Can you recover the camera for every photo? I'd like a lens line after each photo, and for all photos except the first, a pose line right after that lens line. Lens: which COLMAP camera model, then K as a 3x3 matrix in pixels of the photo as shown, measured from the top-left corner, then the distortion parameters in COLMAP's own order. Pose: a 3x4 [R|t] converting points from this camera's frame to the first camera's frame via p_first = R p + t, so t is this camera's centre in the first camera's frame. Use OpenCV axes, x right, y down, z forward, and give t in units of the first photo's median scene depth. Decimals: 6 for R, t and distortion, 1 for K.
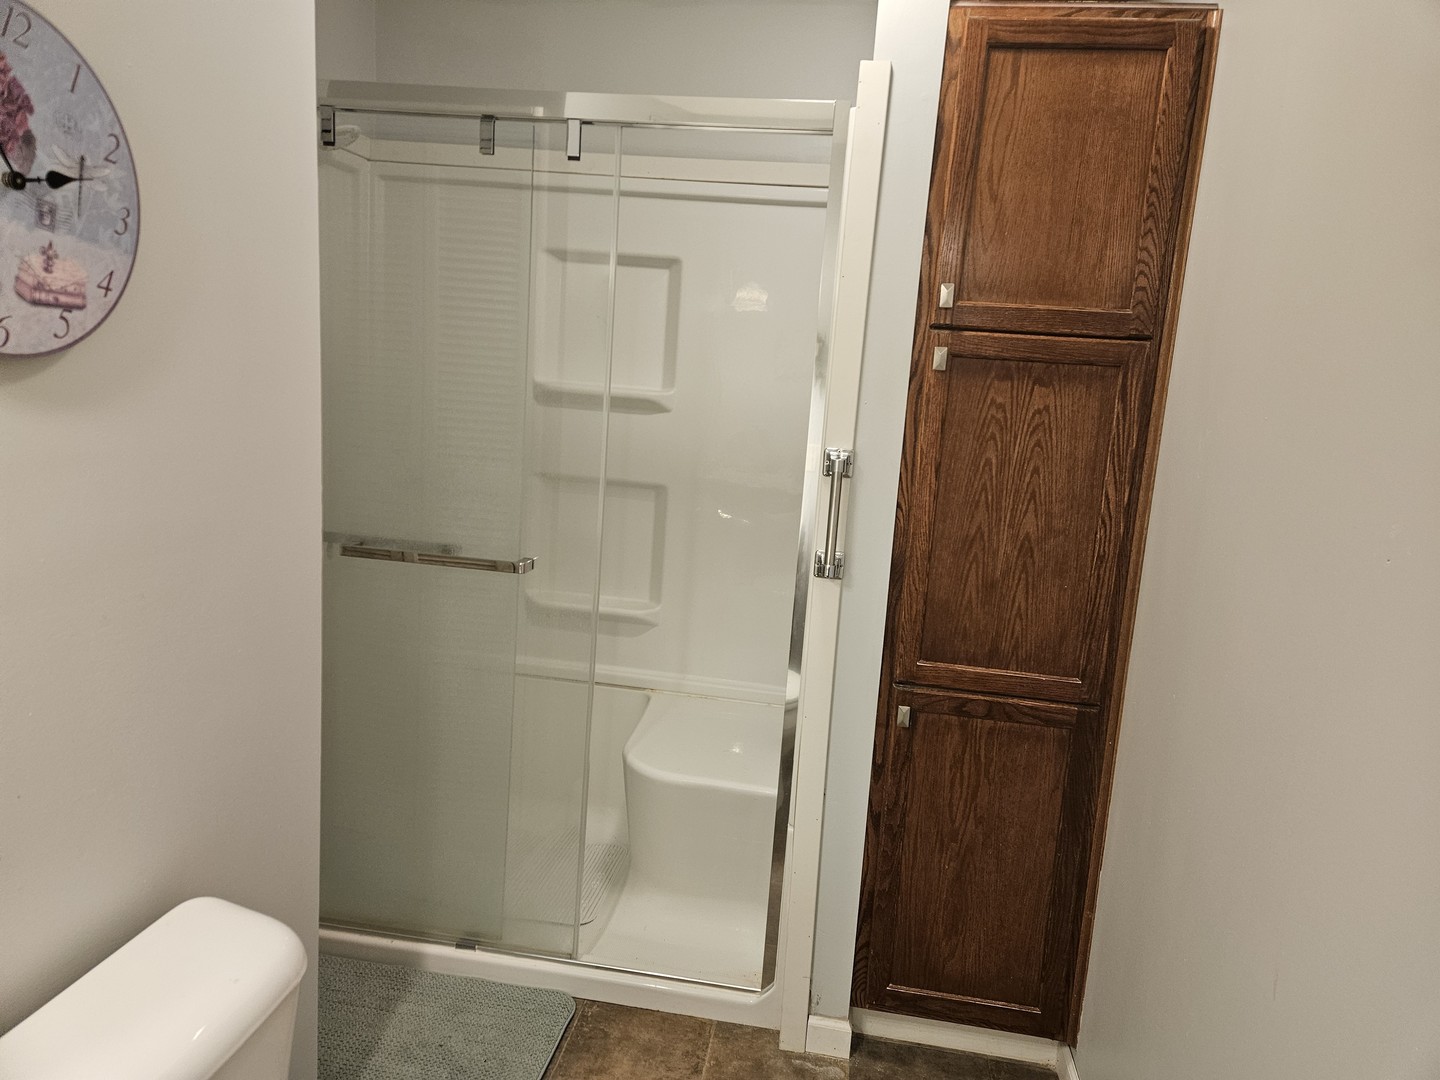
lens RADIAL K [[958.5, 0, 728.8], [0, 958.5, 532.3], [0, 0, 1]] dist [0.063105, -0.036020]
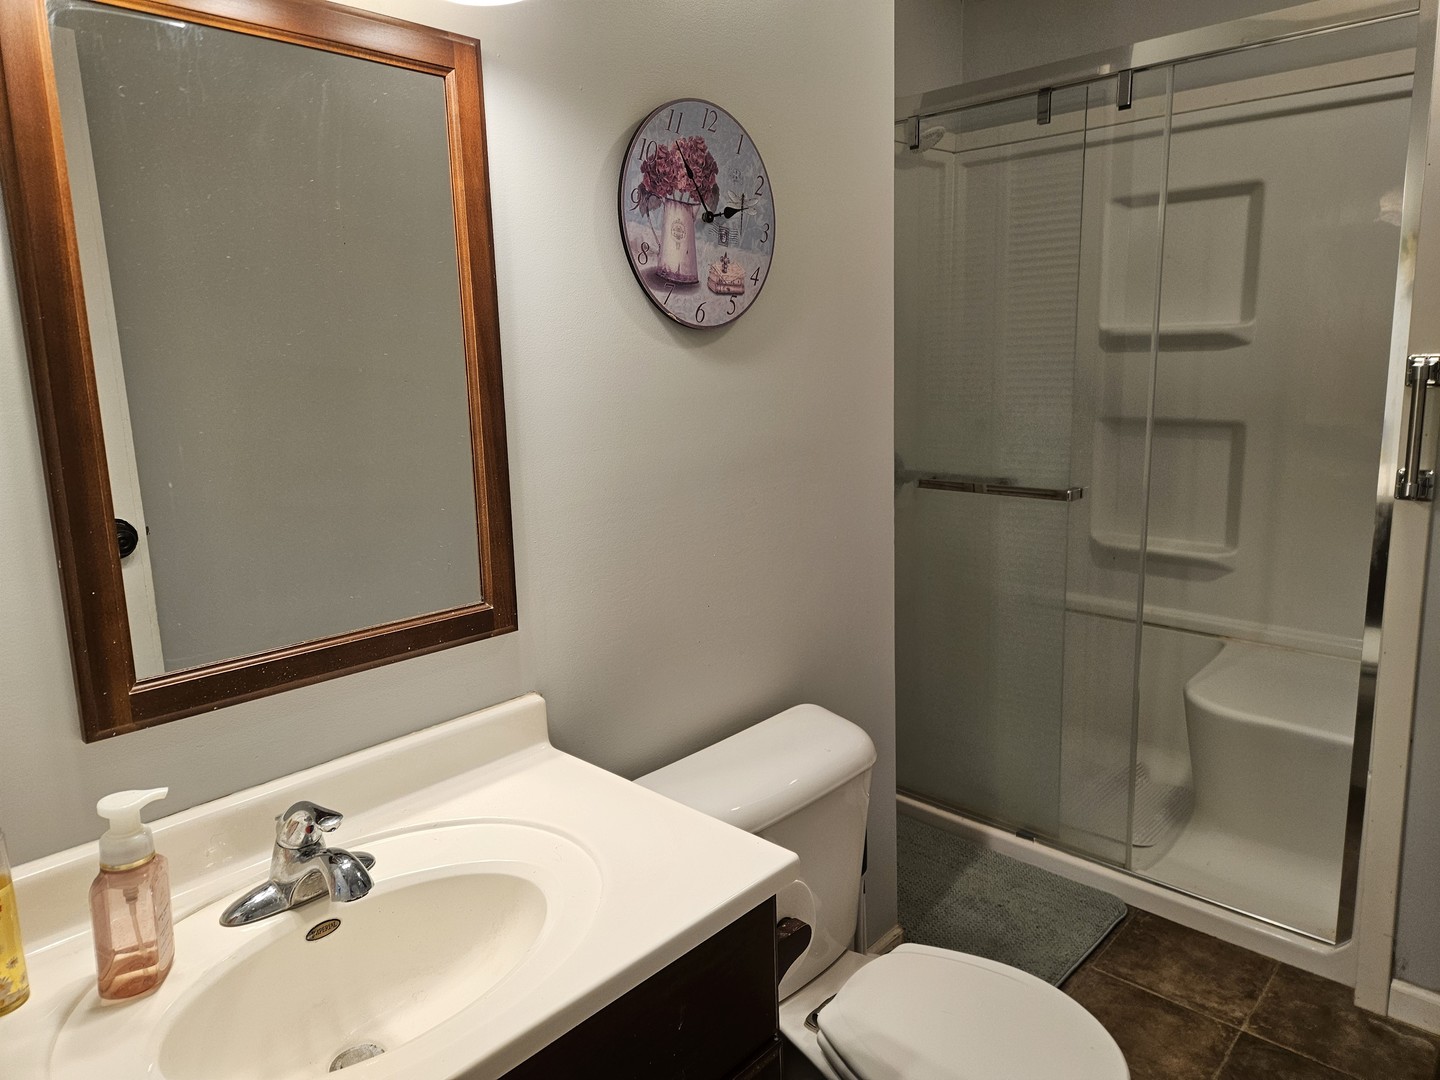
lens RADIAL K [[958.5, 0, 727.1], [0, 958.5, 538.7], [0, 0, 1]] dist [0.063105, -0.036020]
pose [[0.816843, 0.017935, -0.576581, 0.096606], [-0.004200, 0.999675, 0.025146, 0.056172], [0.576844, -0.018118, 0.816653, -0.124445]]
